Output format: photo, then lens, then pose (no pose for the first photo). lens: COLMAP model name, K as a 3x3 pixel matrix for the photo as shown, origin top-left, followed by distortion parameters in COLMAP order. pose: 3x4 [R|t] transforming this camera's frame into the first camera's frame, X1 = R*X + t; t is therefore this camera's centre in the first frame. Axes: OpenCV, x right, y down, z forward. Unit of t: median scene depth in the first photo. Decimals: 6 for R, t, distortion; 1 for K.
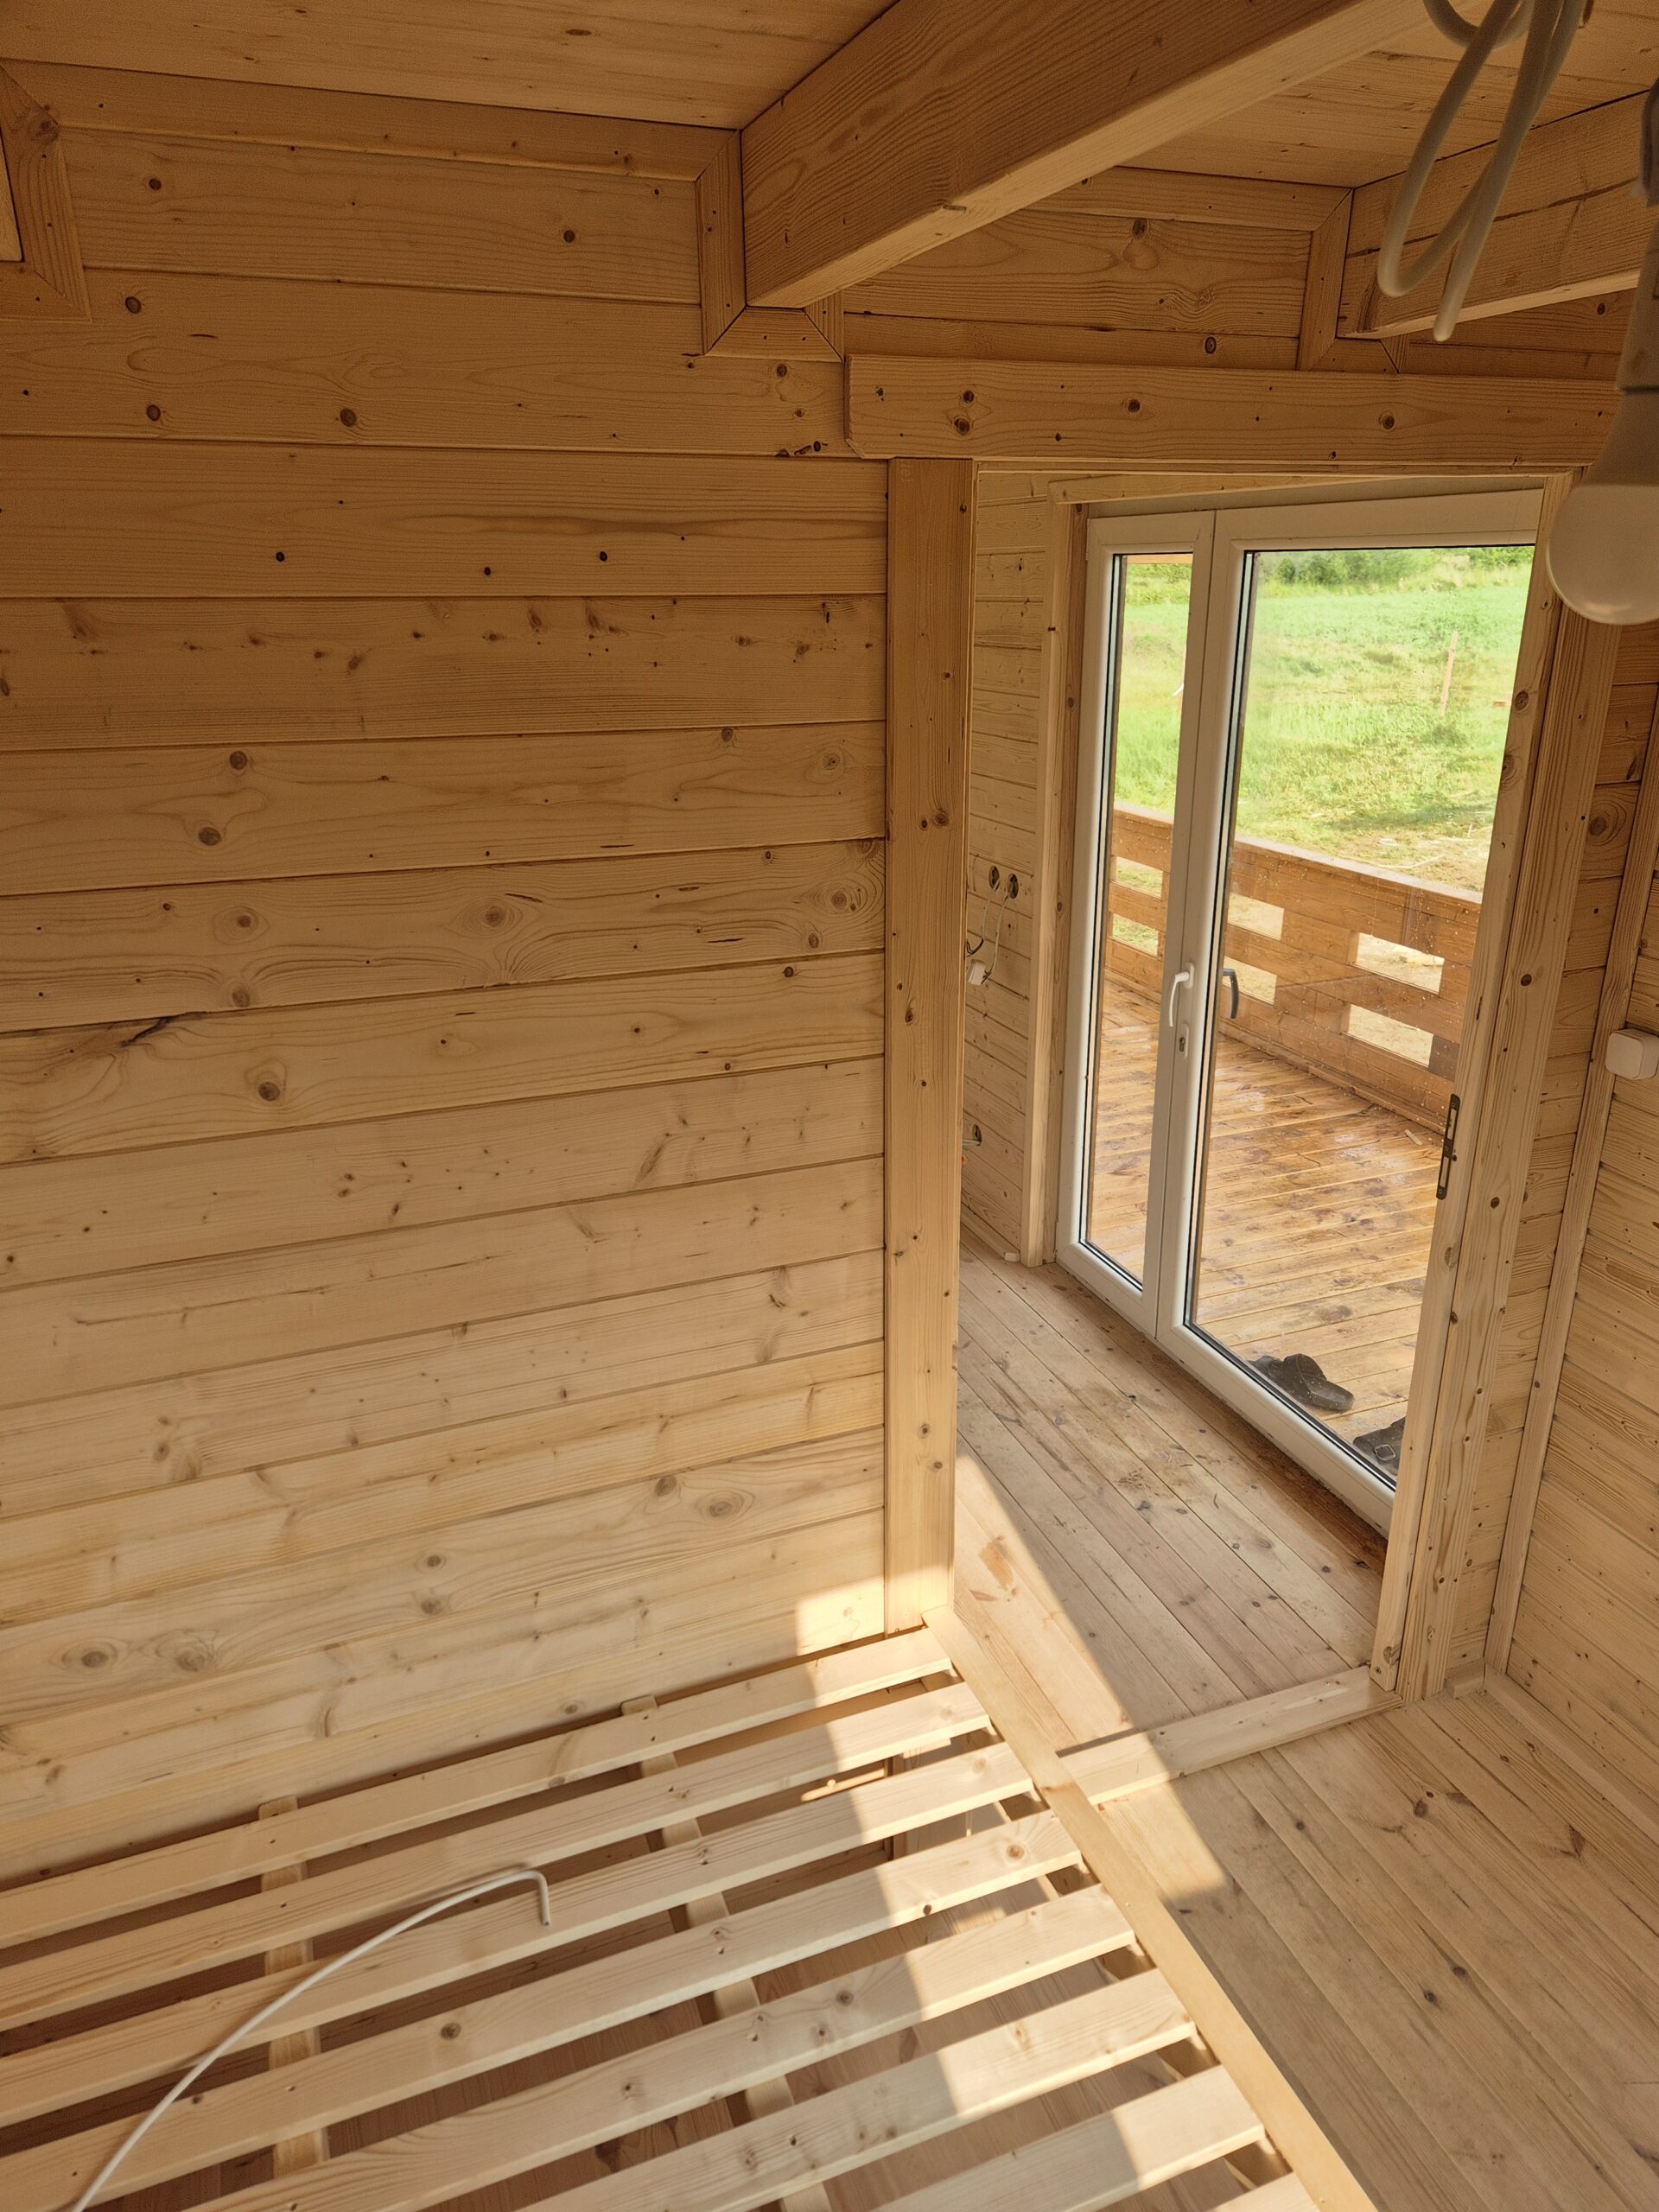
lens RADIAL K [[1482.0, 0, 822.4], [0, 1482.0, 1116.7], [0, 0, 1]] dist [0.055074, -0.044904]
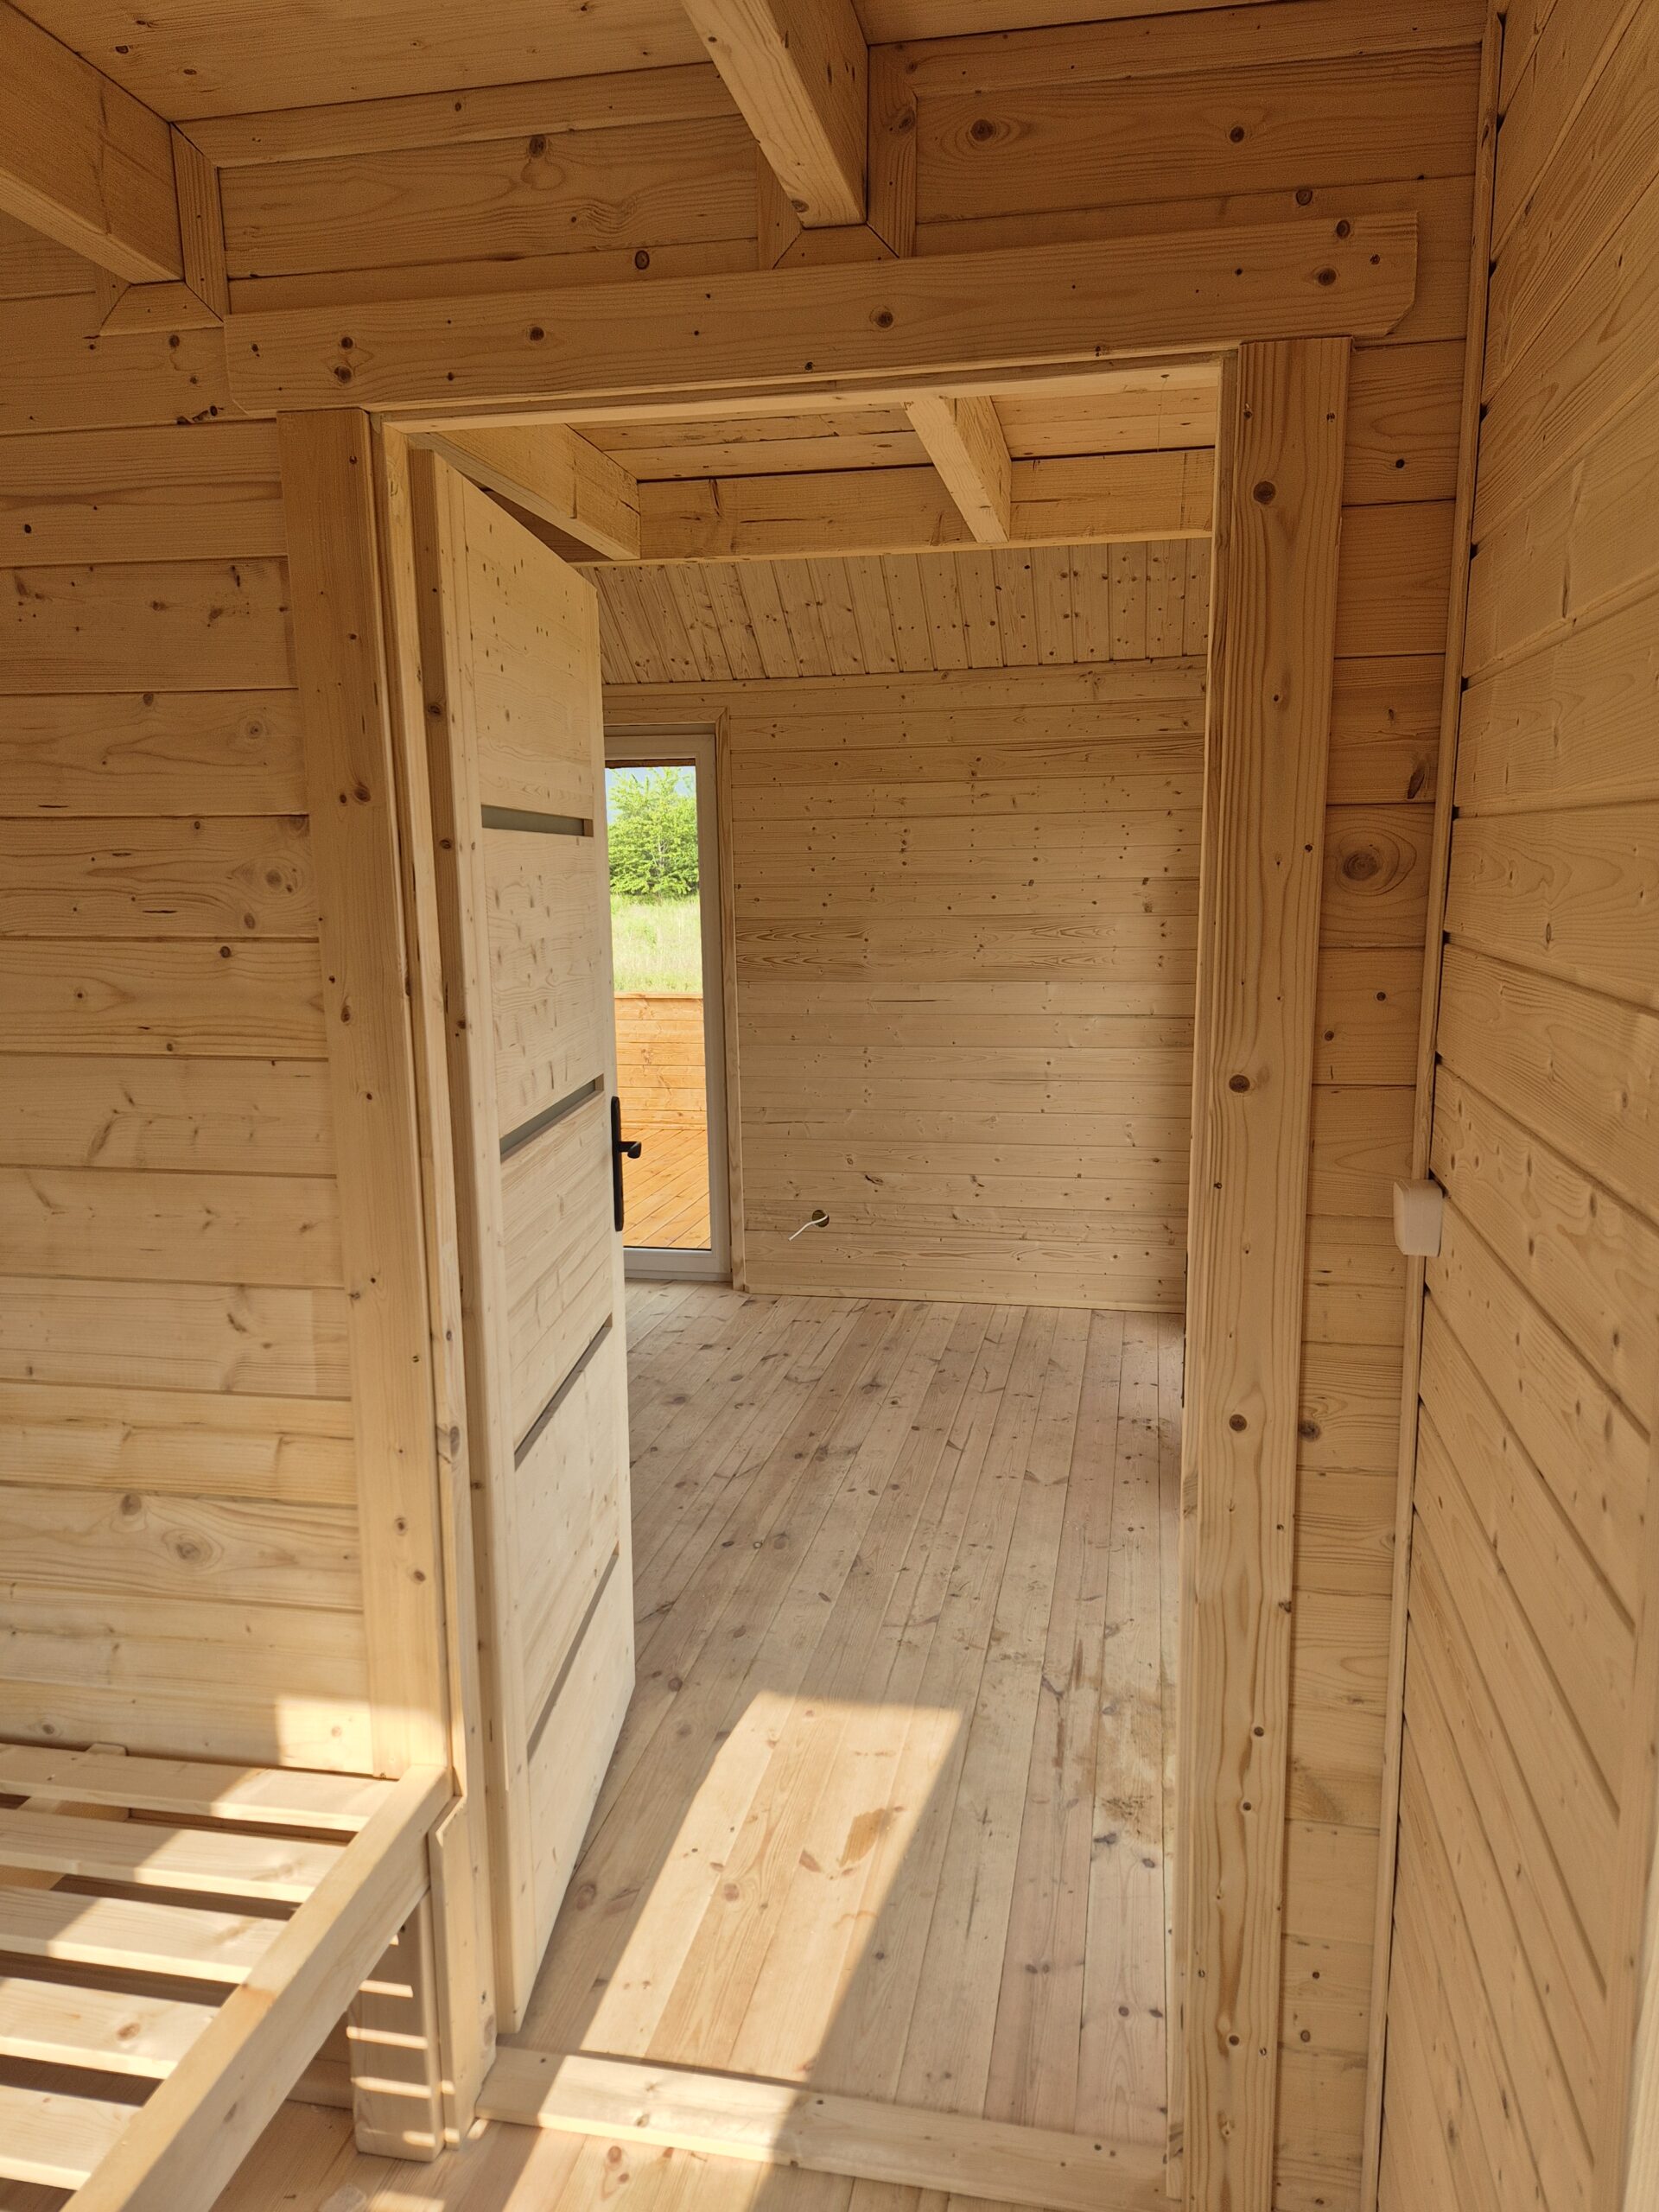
lens RADIAL K [[1482.0, 0, 851.0], [0, 1482.0, 1102.6], [0, 0, 1]] dist [0.055074, -0.044904]
pose [[0.846597, 0.088421, -0.524838, 0.831737], [-0.183465, 0.974147, -0.131823, 0.048372], [0.499614, 0.207891, 0.840932, 0.422652]]
